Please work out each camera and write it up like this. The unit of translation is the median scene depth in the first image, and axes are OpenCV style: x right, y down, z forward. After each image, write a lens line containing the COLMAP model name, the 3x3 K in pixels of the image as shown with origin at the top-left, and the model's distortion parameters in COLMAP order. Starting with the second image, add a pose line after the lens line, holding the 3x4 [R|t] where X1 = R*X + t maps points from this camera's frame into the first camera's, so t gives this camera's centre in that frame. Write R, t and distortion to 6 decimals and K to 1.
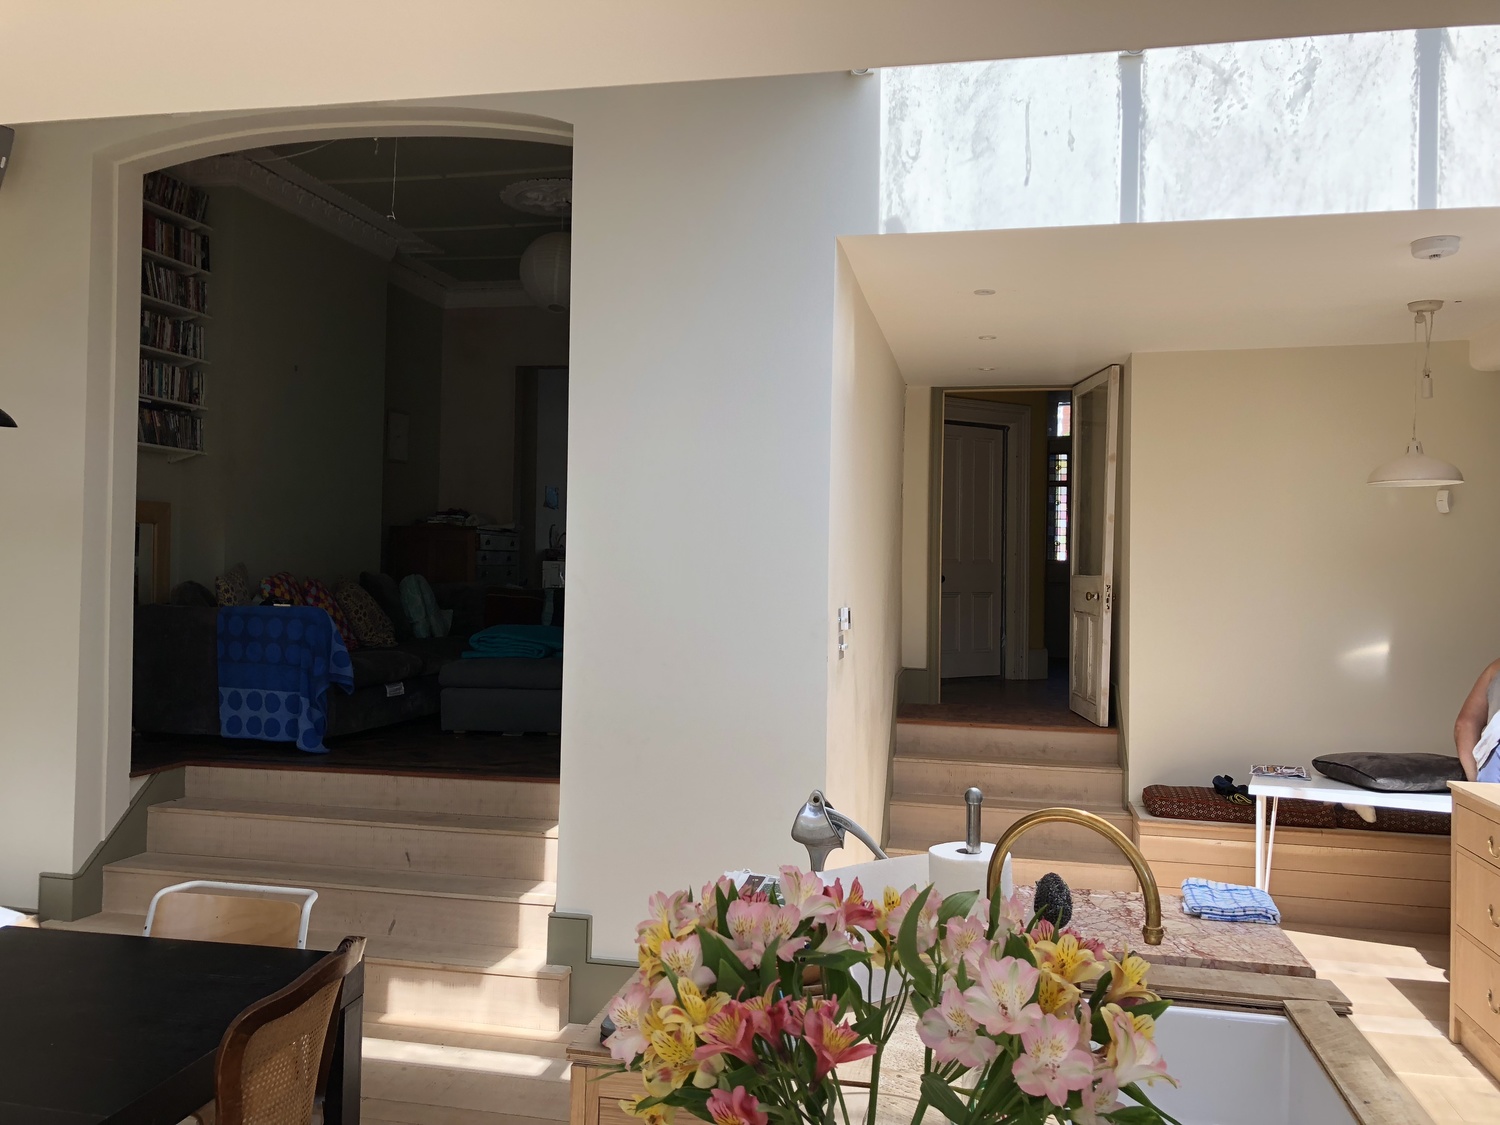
lens RADIAL K [[1223.0, 0, 743.4], [0, 1223.0, 565.0], [0, 0, 1]] dist [0.049809, -0.079488]
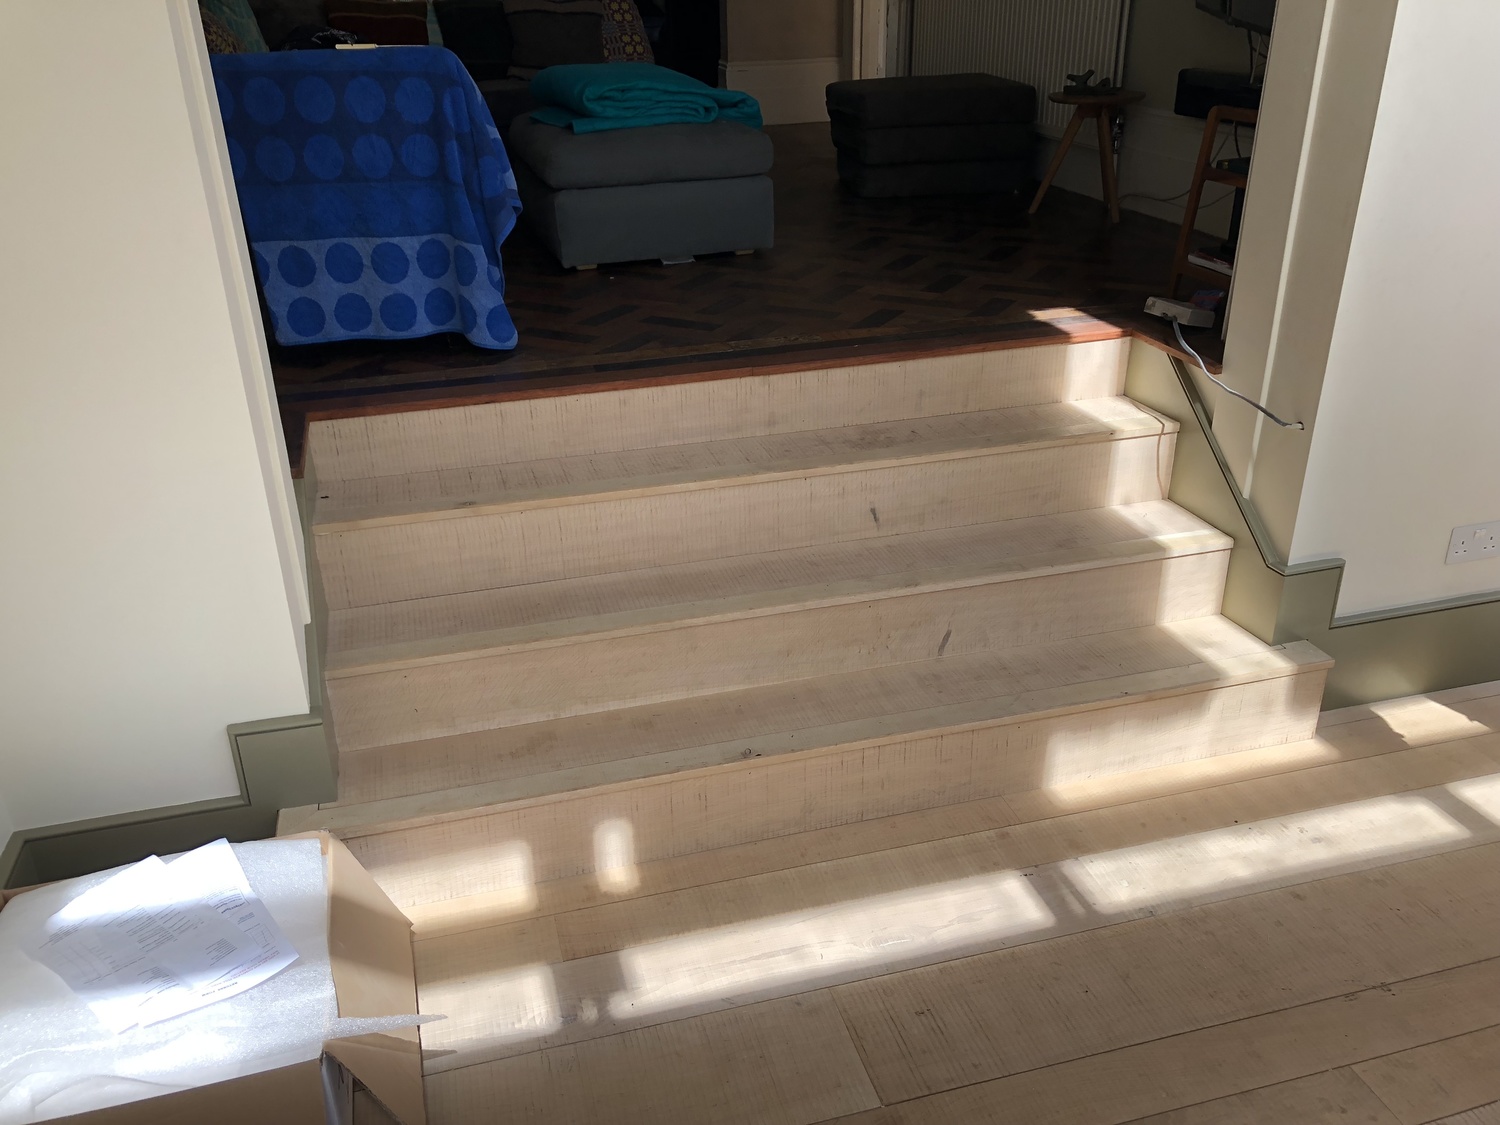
lens RADIAL K [[1223.0, 0, 743.4], [0, 1223.0, 565.0], [0, 0, 1]] dist [0.049809, -0.079488]
pose [[0.886505, -0.230110, 0.401445, -0.490135], [0.031627, 0.895683, 0.443567, 0.007088], [-0.461637, -0.380528, 0.801305, 0.503748]]
